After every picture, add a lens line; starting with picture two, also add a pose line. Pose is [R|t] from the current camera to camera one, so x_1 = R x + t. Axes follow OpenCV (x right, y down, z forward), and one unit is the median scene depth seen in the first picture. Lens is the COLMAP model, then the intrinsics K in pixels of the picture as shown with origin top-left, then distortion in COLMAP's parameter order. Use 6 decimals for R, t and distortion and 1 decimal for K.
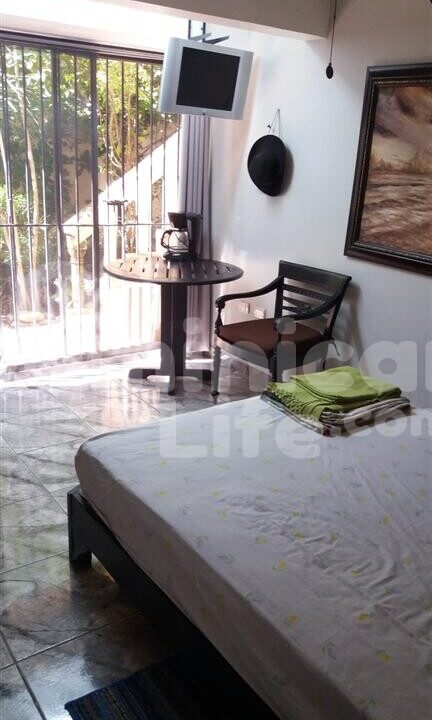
lens RADIAL K [[652.6, 0, 215.5], [0, 652.6, 369.1], [0, 0, 1]] dist [0.056585, -0.098289]
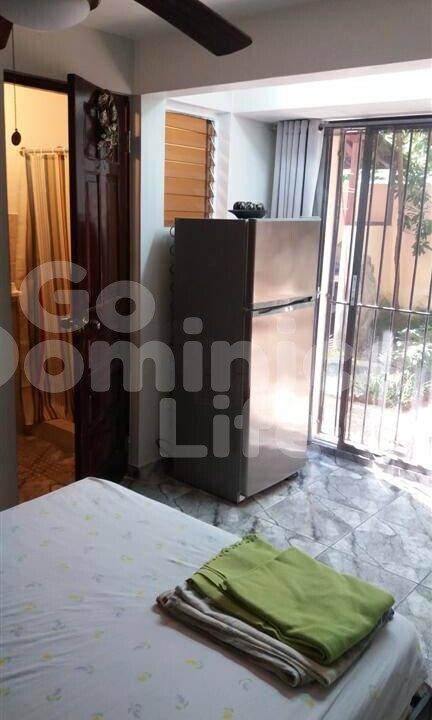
lens RADIAL K [[652.6, 0, 215.5], [0, 652.6, 369.1], [0, 0, 1]] dist [0.056585, -0.098289]
pose [[0.243348, 0.205762, -0.947863, 0.552591], [-0.344677, 0.931800, 0.113785, -0.163638], [0.906631, 0.299017, 0.297673, 0.533603]]
